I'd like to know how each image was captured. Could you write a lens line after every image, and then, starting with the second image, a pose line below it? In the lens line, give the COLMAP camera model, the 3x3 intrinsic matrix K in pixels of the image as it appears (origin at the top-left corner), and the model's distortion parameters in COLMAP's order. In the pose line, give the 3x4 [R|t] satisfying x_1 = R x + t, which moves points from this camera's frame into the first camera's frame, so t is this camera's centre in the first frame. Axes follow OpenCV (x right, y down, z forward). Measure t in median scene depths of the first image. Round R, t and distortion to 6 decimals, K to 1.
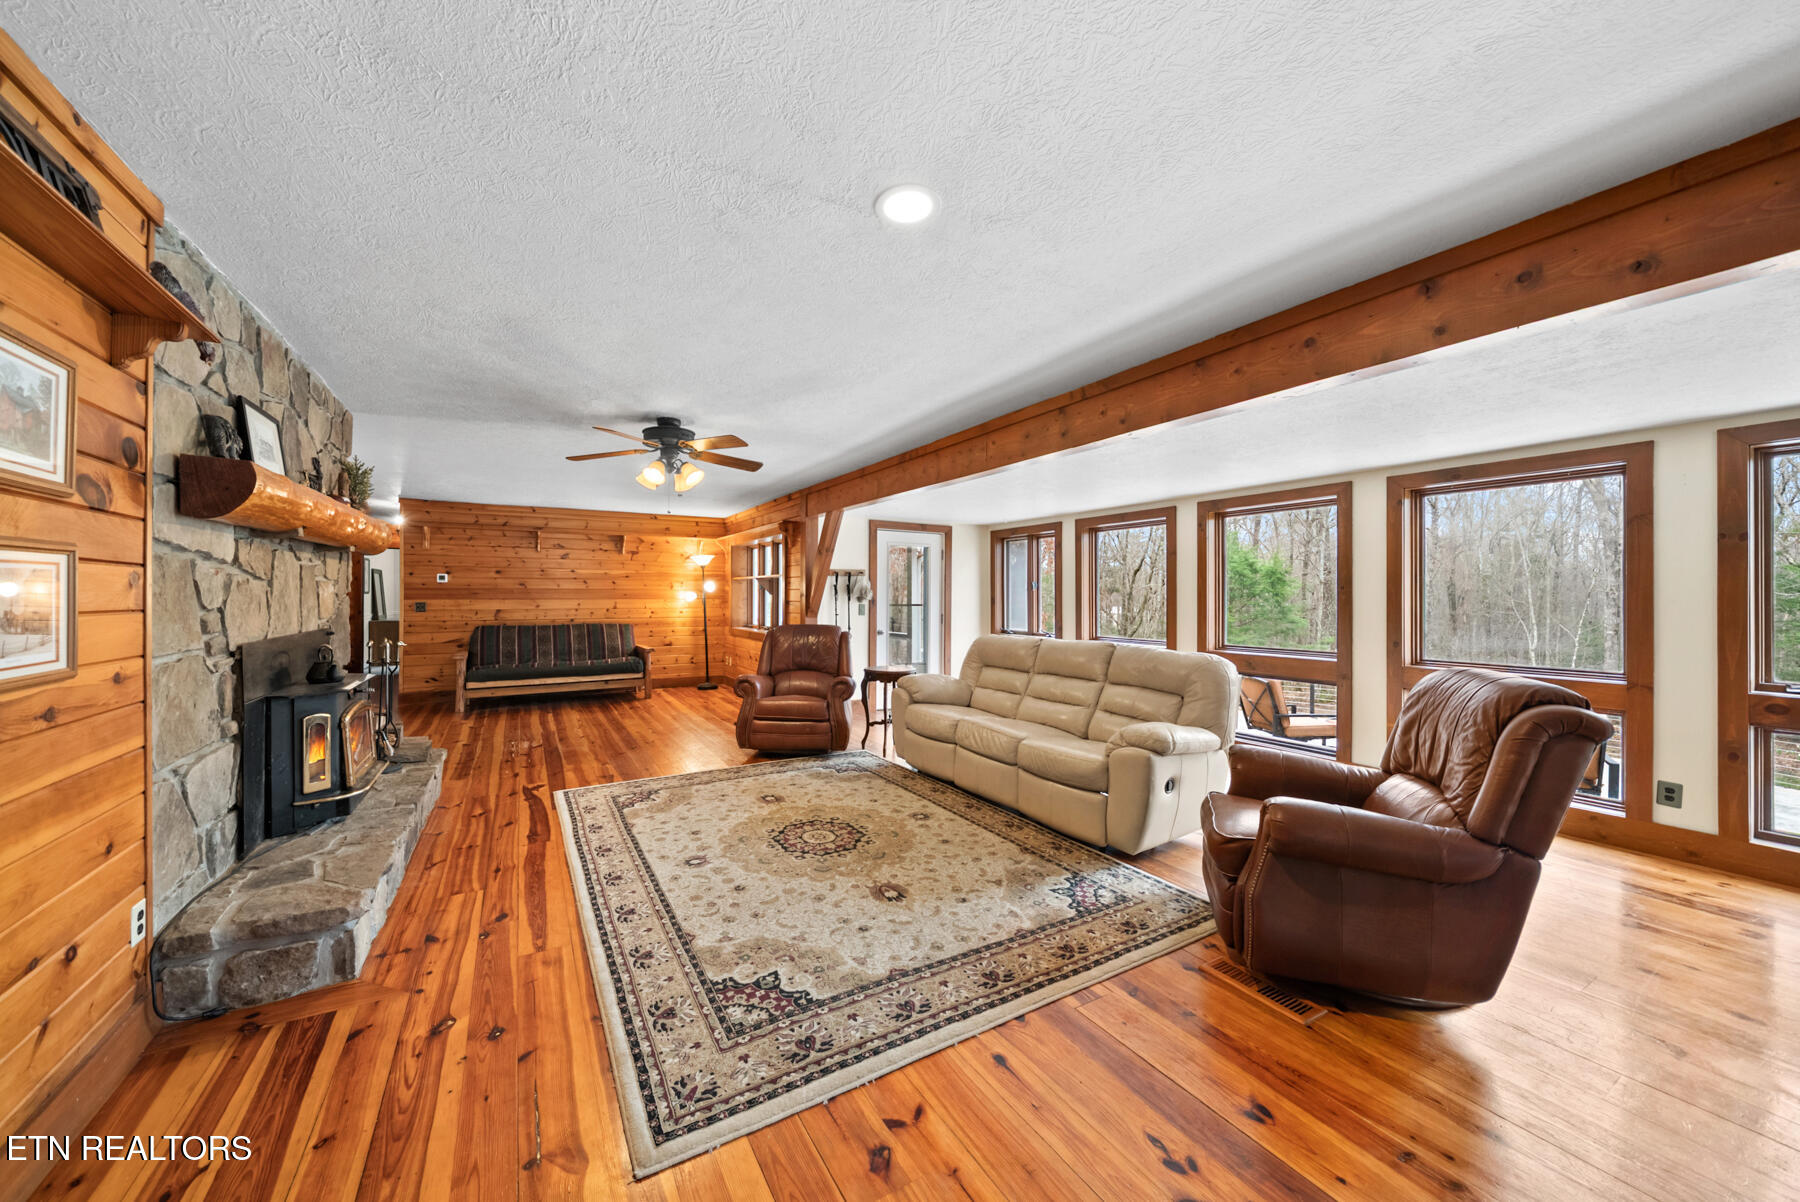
lens RADIAL K [[622.9, 0, 845.2], [0, 622.9, 591.1], [0, 0, 1]] dist [-0.004450, 0.000071]
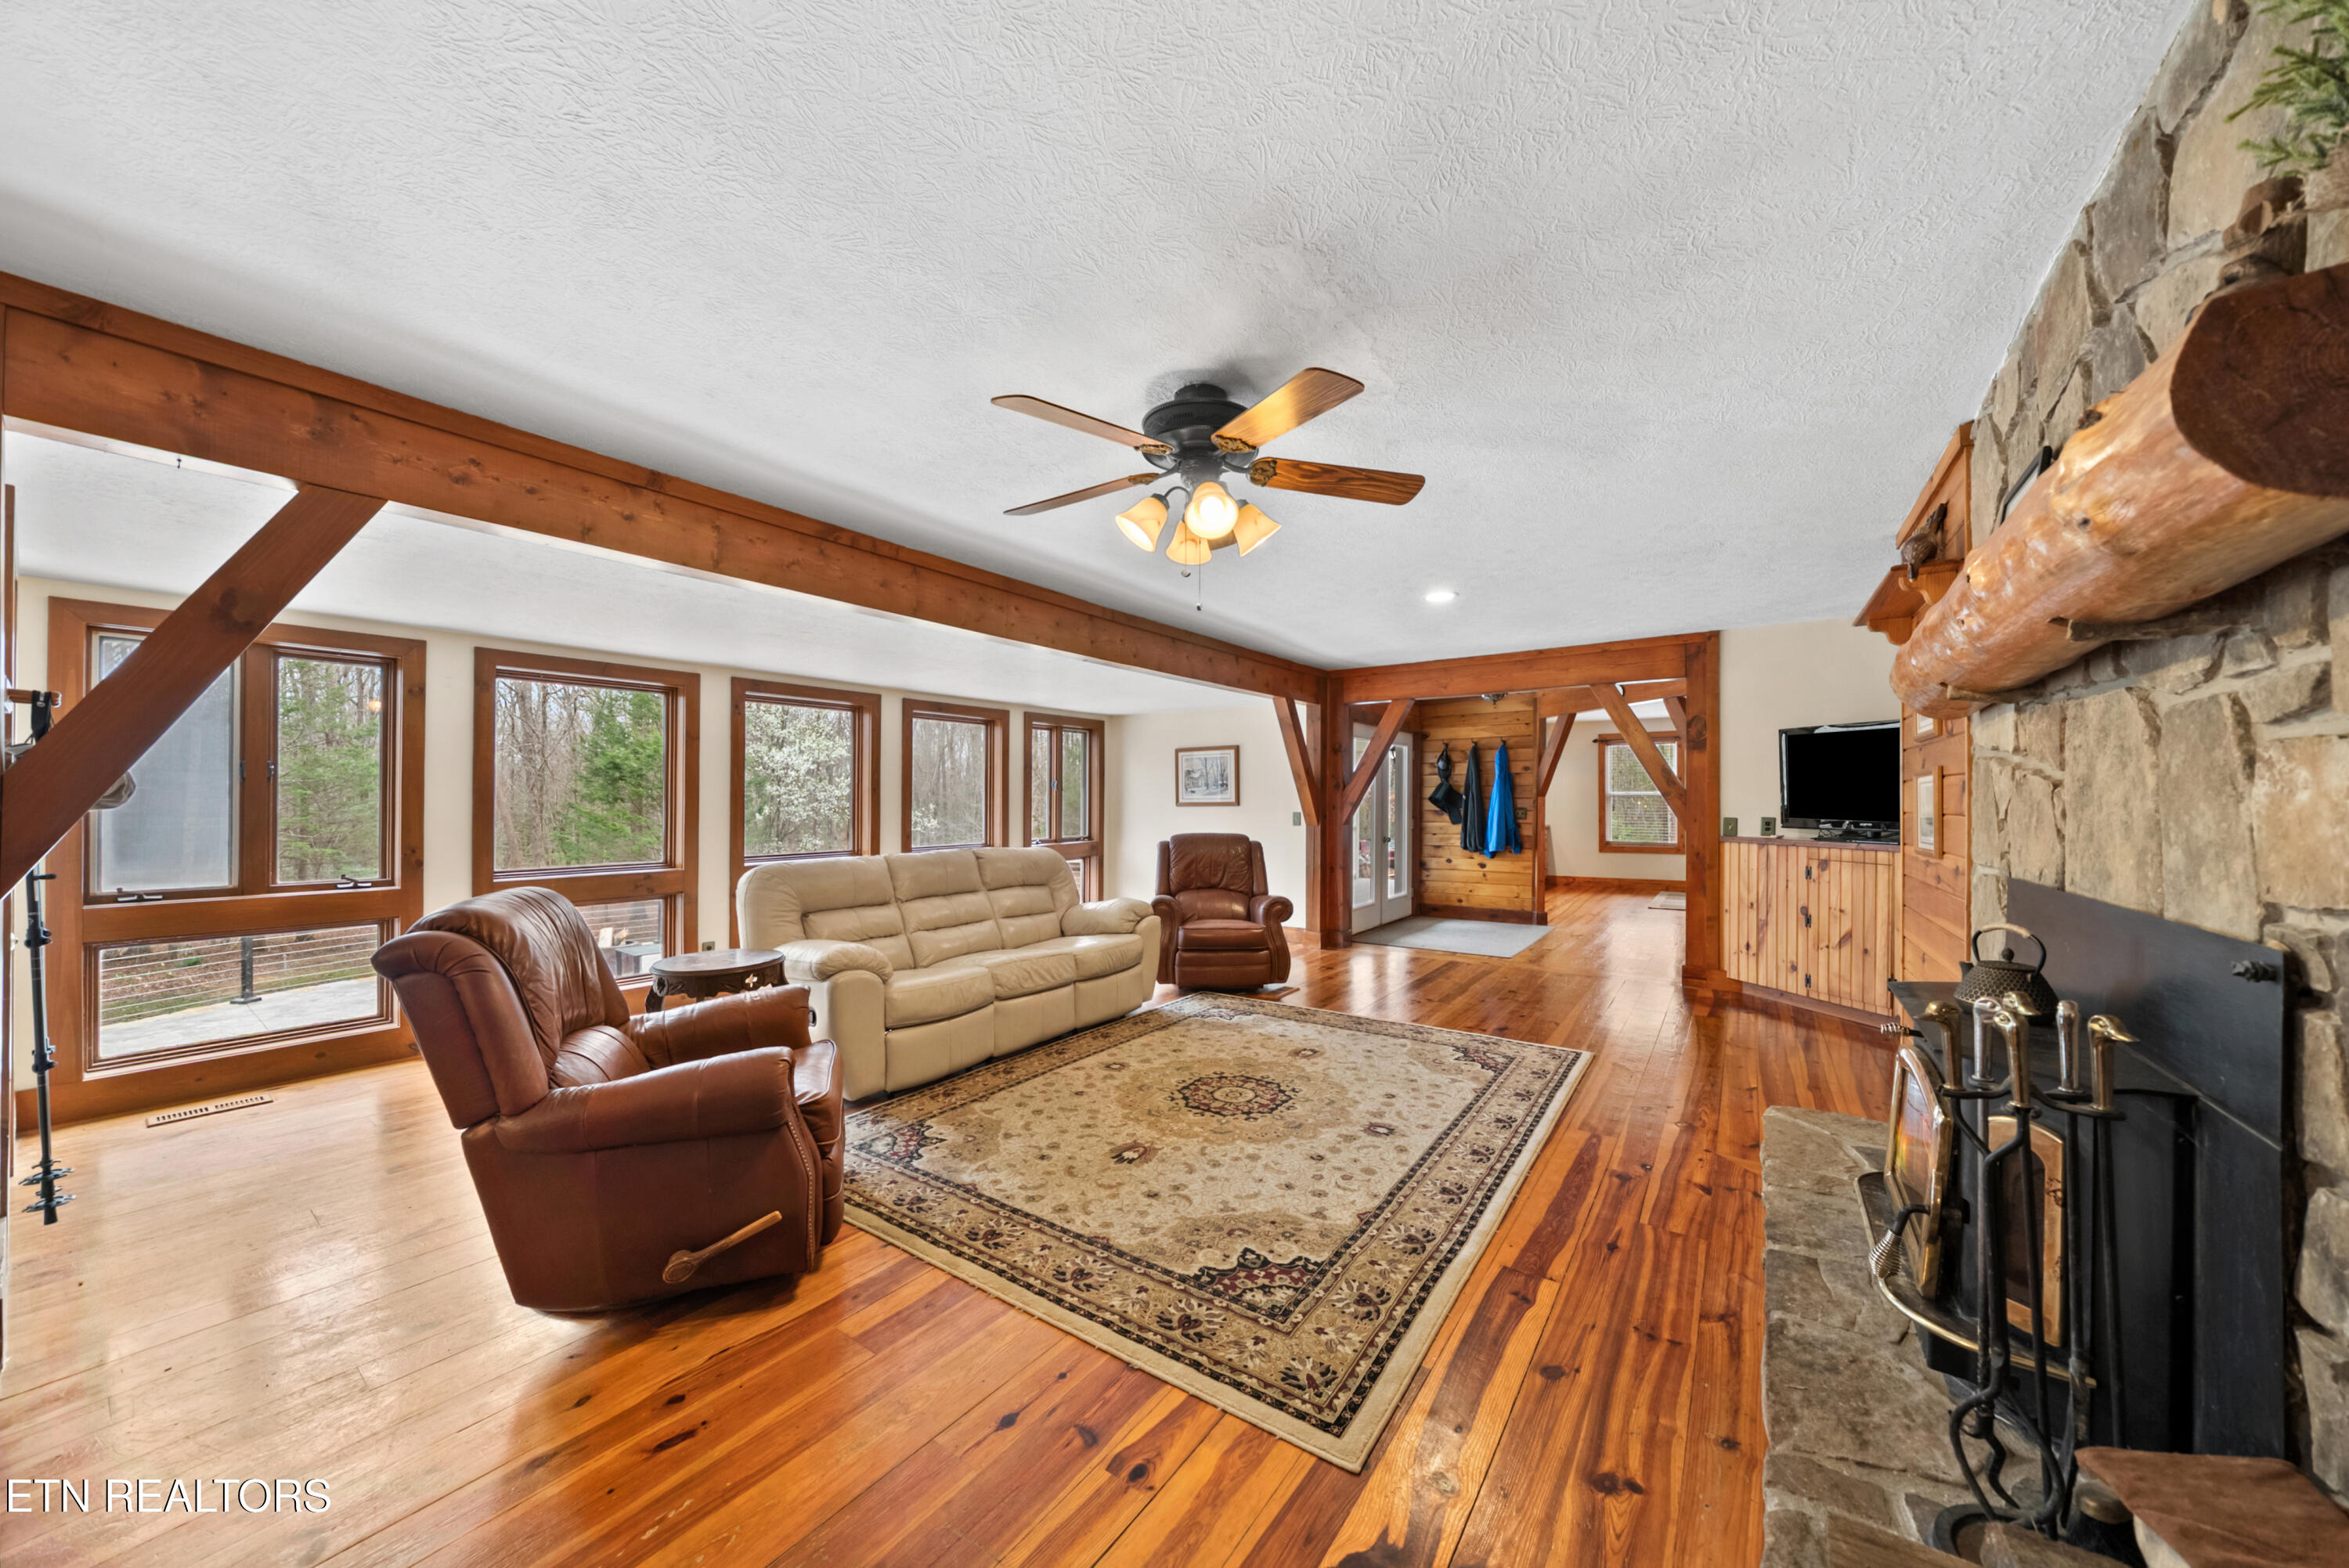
lens RADIAL K [[812.8, 0, 1173.8], [0, 812.8, 799.8], [0, 0, 1]] dist [-0.004450, 0.000071]
pose [[-0.454082, -0.003978, 0.890951, -0.949317], [-0.011641, 0.999931, -0.001469, 0.010232], [-0.890884, -0.011038, -0.454097, 1.549860]]
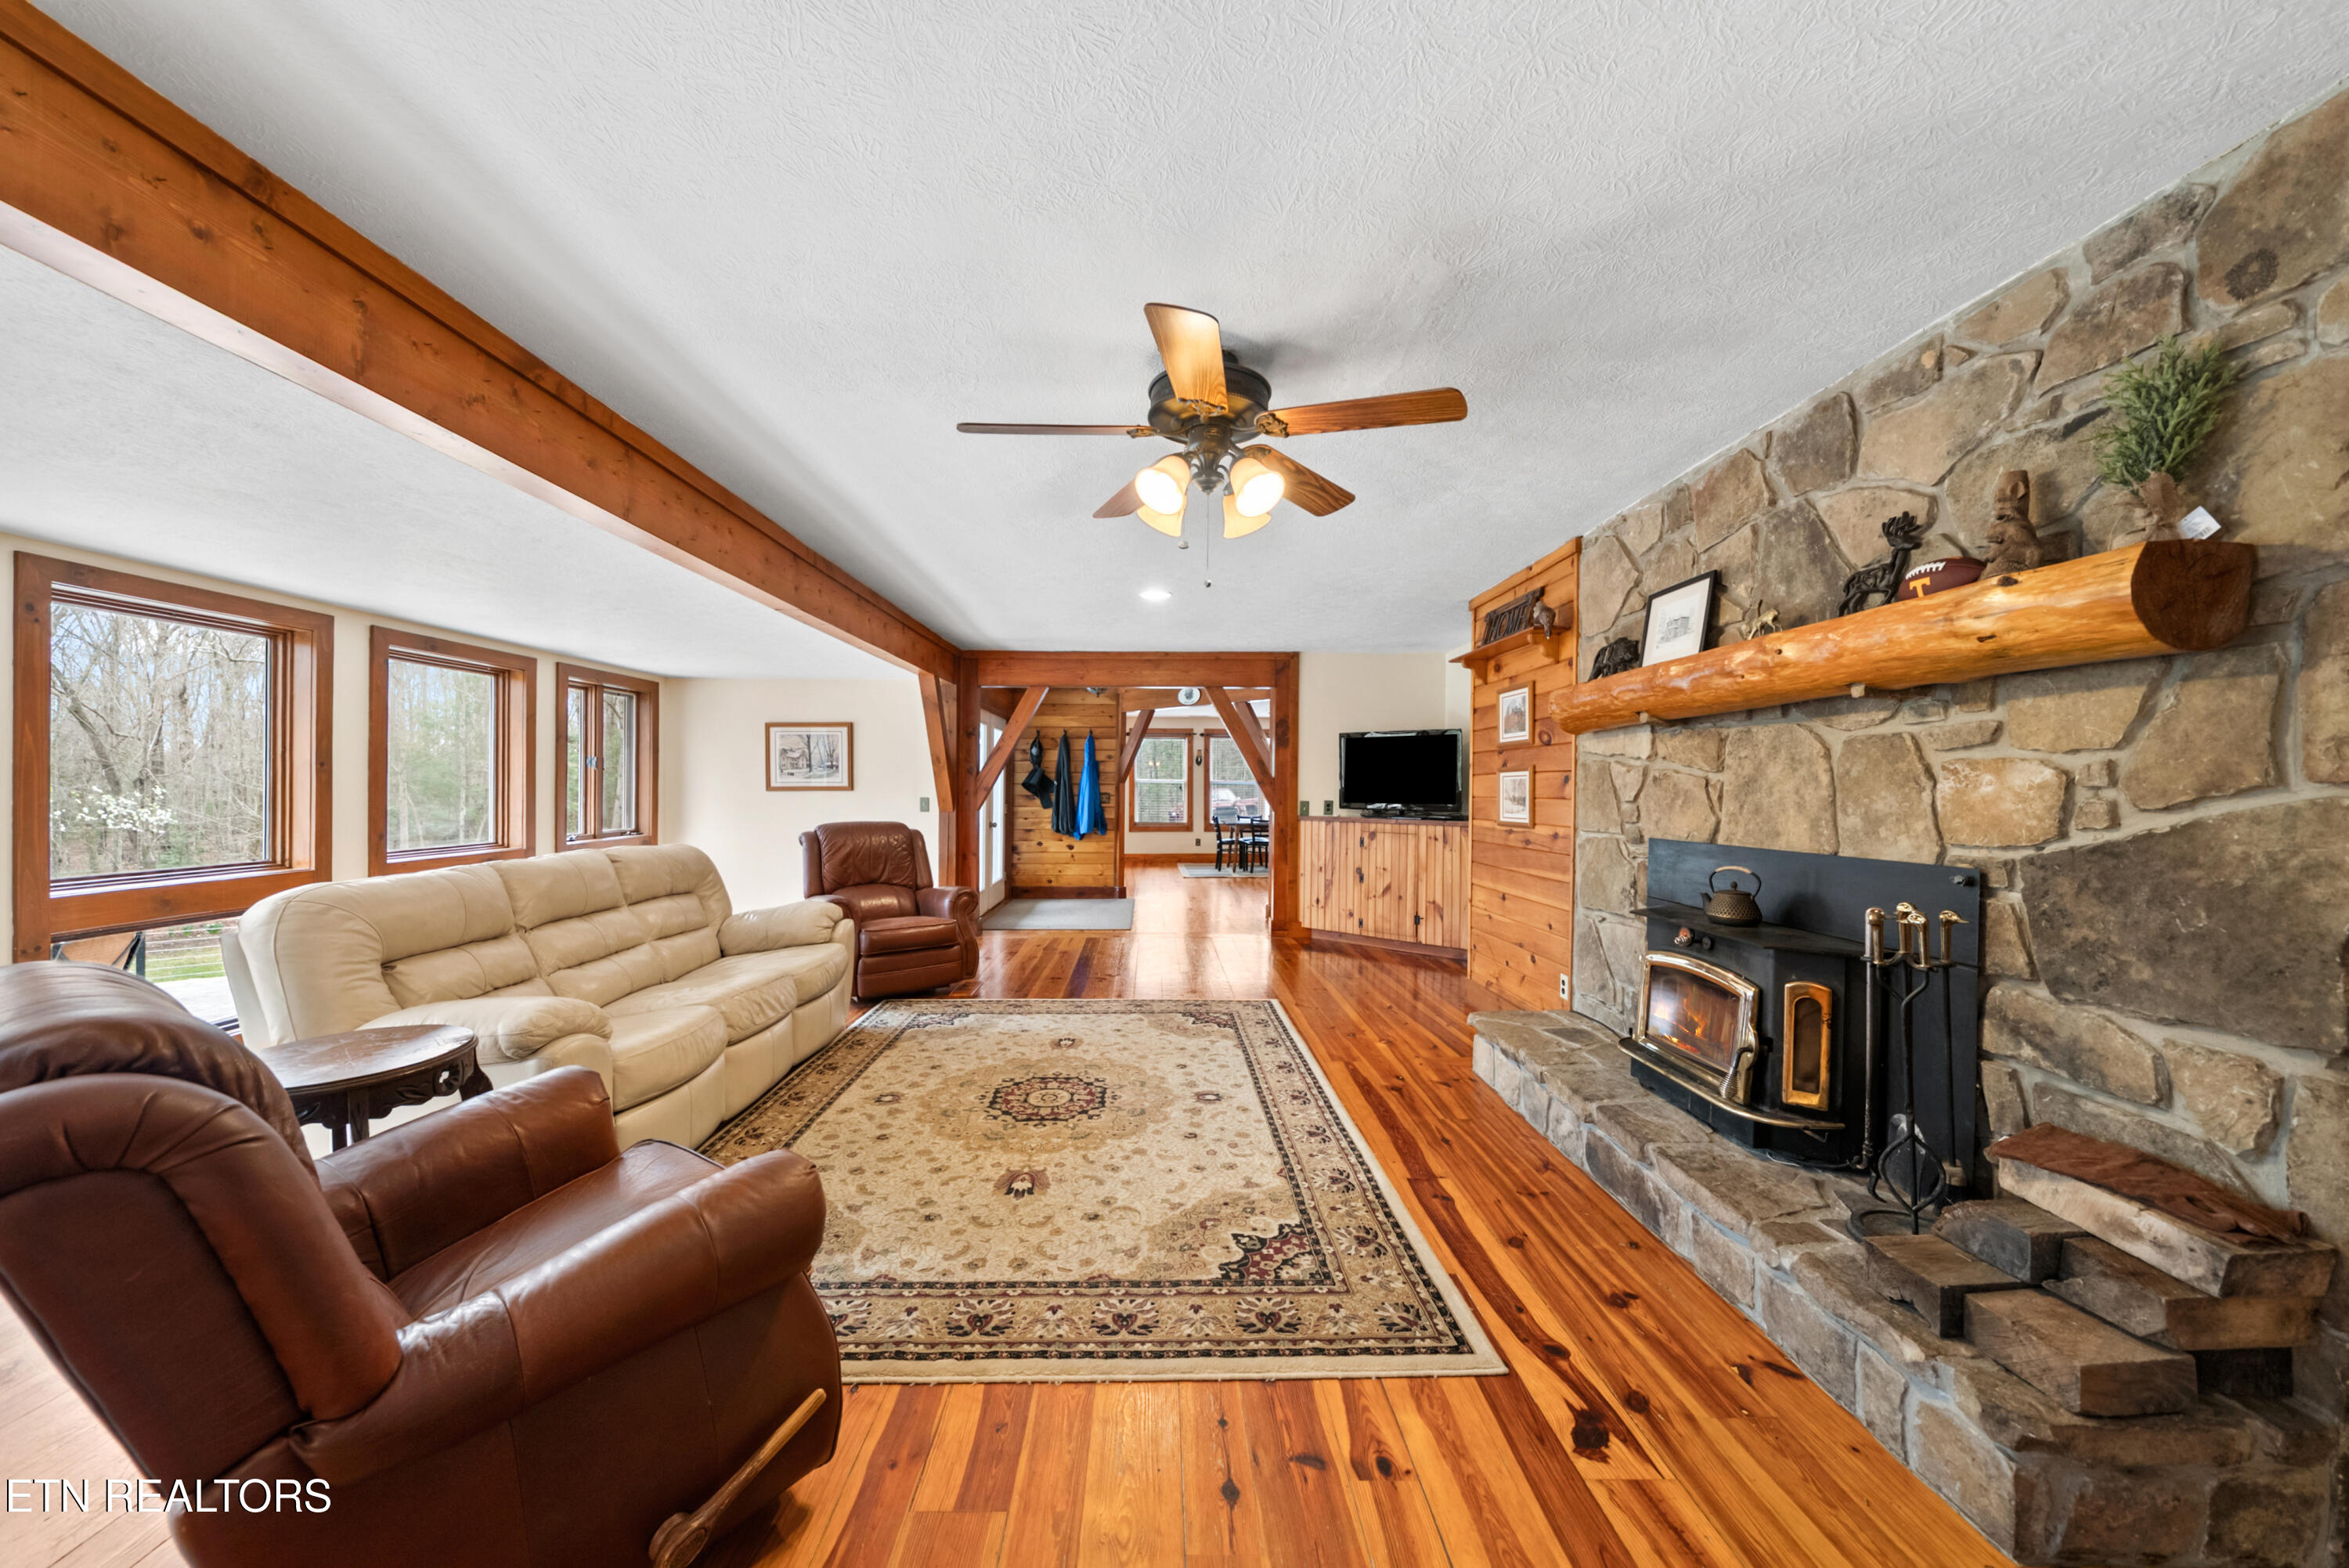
lens RADIAL K [[812.8, 0, 1164.5], [0, 812.8, 796.8], [0, 0, 1]] dist [-0.004450, 0.000071]
pose [[-0.894077, -0.015852, 0.447633, -0.610527], [-0.015365, 0.999871, 0.004720, 0.015653], [-0.447650, -0.002658, -0.894205, 1.824876]]
